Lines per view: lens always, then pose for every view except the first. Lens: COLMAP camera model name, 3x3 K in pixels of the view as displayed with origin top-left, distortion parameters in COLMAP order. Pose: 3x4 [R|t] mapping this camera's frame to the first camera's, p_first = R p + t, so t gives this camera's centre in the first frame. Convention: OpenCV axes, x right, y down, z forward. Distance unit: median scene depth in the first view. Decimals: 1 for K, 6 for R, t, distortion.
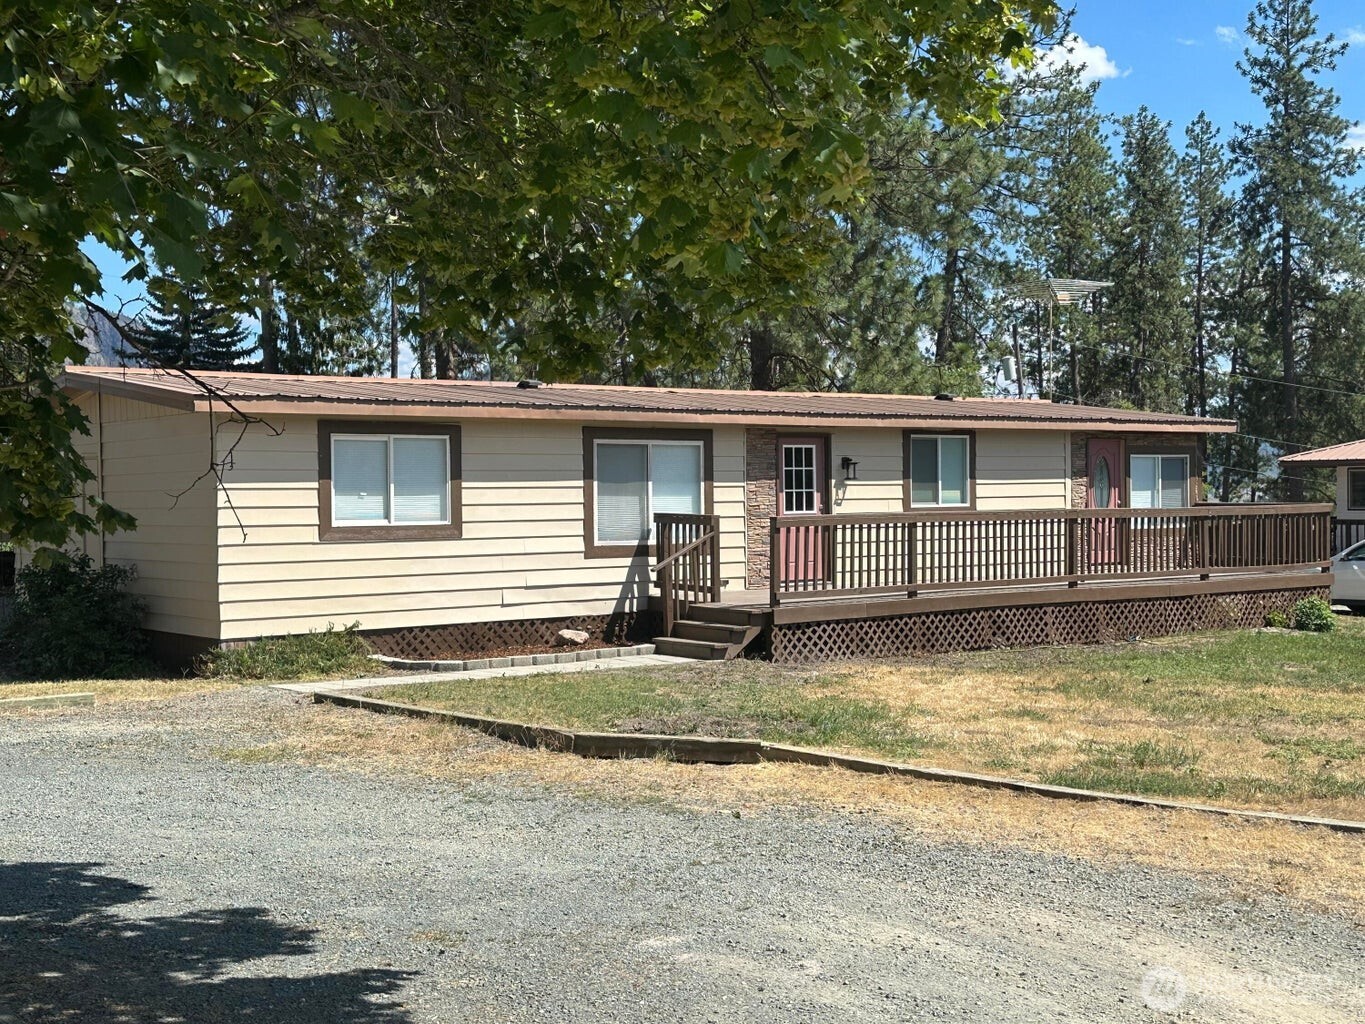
lens RADIAL K [[1724.7, 0, 680.1], [0, 1724.7, 512.8], [0, 0, 1]] dist [0.014219, 0.000000]
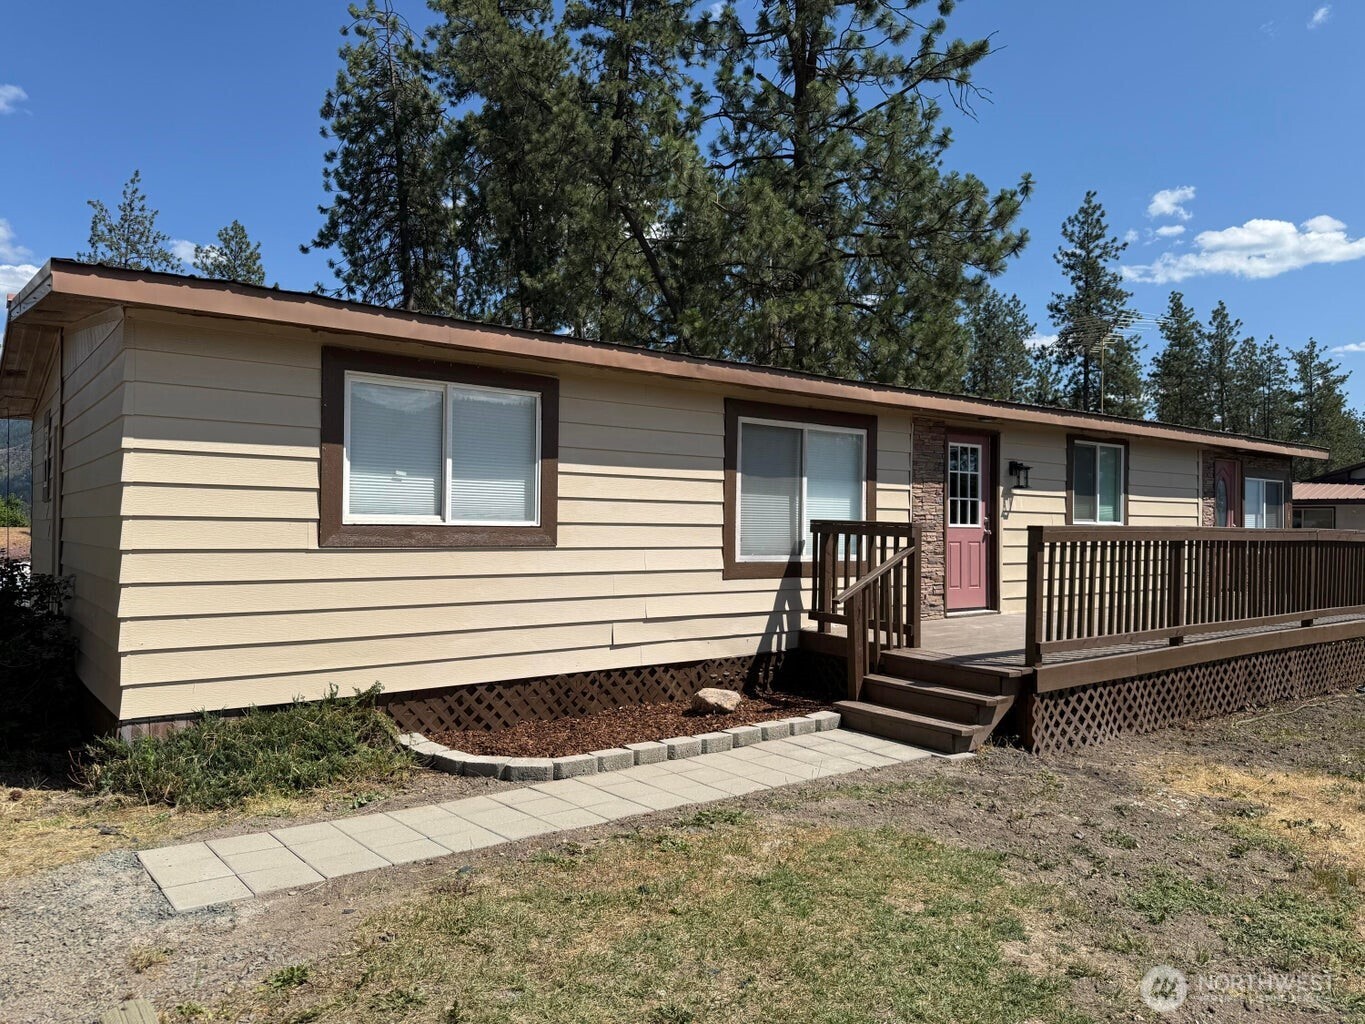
lens RADIAL K [[1044.2, 0, 675.3], [0, 1044.2, 478.1], [0, 0, 1]] dist [0.048936, -0.013303]
pose [[0.999723, 0.021865, -0.008672, -0.072461], [-0.022305, 0.998267, -0.054452, 0.008452], [0.007467, 0.054631, 0.998479, 0.556486]]
